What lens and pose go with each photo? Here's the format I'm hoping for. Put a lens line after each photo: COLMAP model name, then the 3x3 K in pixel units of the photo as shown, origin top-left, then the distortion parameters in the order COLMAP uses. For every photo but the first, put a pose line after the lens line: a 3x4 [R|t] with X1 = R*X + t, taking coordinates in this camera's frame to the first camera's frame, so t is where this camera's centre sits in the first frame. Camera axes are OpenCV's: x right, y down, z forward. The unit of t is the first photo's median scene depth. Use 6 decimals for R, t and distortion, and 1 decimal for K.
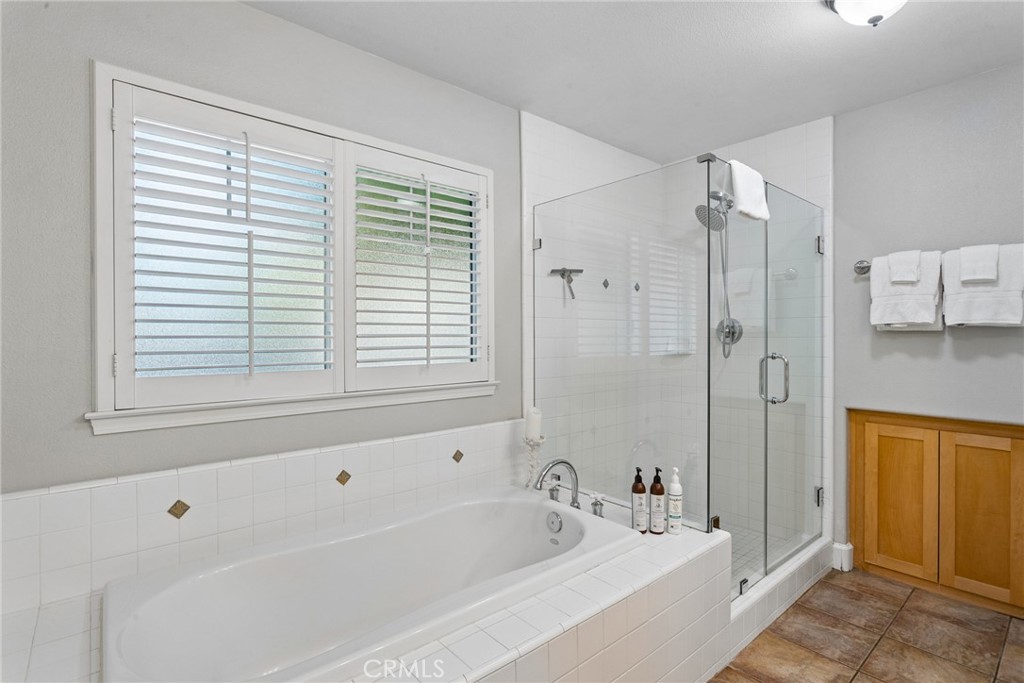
lens RADIAL K [[494.3, 0, 510.3], [0, 494.3, 340.2], [0, 0, 1]] dist [-0.004597, 0.001738]
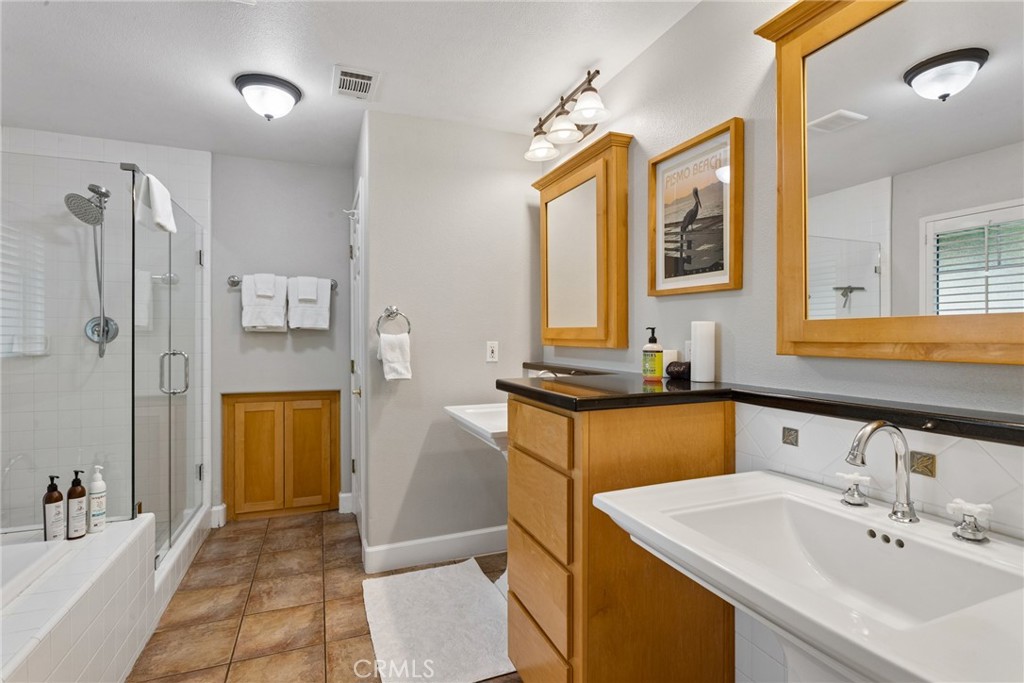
lens RADIAL K [[494.3, 0, 501.7], [0, 494.3, 337.7], [0, 0, 1]] dist [-0.004597, 0.001738]
pose [[0.349185, -0.000585, 0.937054, -0.272447], [0.004669, 0.999988, -0.001115, 0.002652], [-0.937042, 0.004764, 0.349183, -0.102075]]
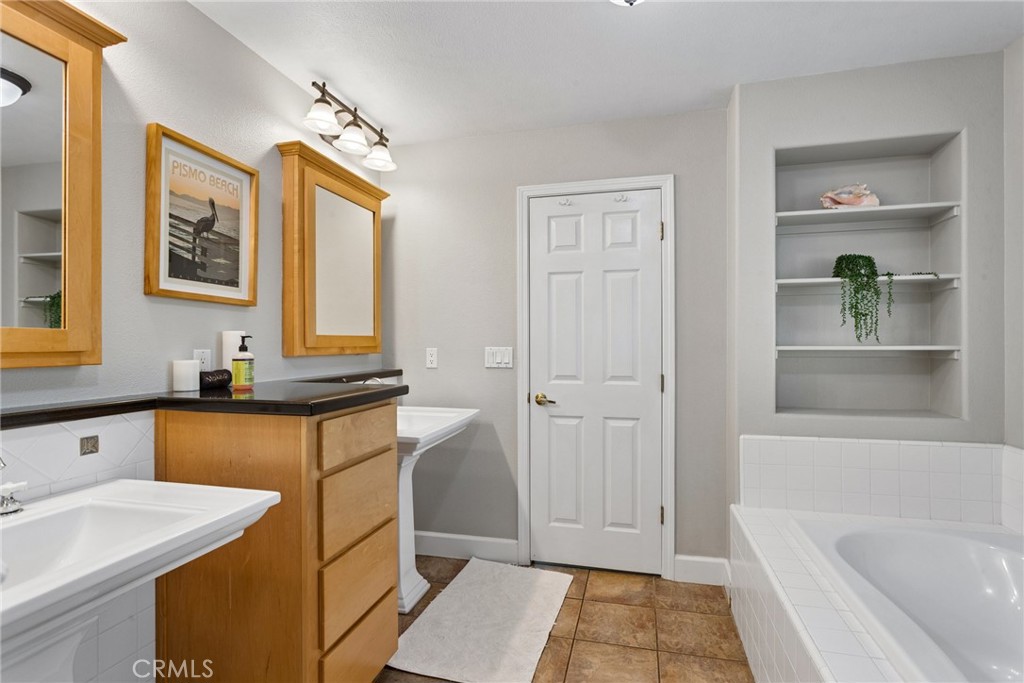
lens RADIAL K [[494.3, 0, 513.8], [0, 494.3, 342.9], [0, 0, 1]] dist [-0.004597, 0.001738]
pose [[-0.827904, -0.000011, -0.560870, 0.632847], [-0.005643, 0.999950, 0.008310, -0.011226], [0.560841, 0.010044, -0.827862, 0.840176]]
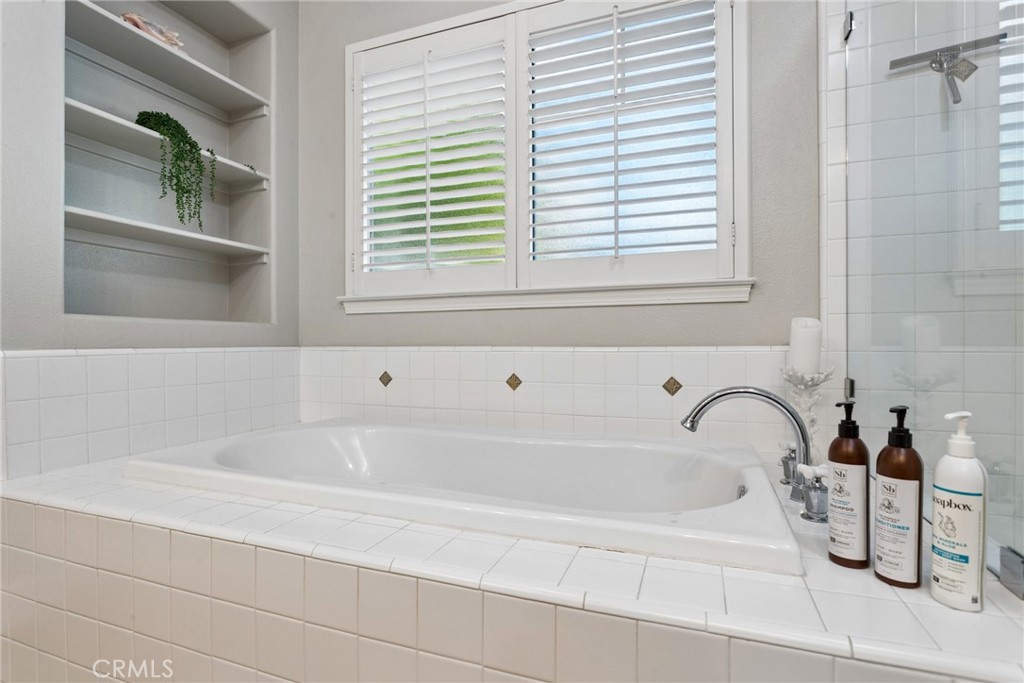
lens RADIAL K [[494.3, 0, 516.4], [0, 494.3, 338.0], [0, 0, 1]] dist [-0.004597, 0.001738]
pose [[0.476284, -0.012627, -0.879201, 0.417696], [-0.000834, 0.999890, -0.014812, 0.184130], [0.879291, 0.007788, 0.476221, 0.494098]]
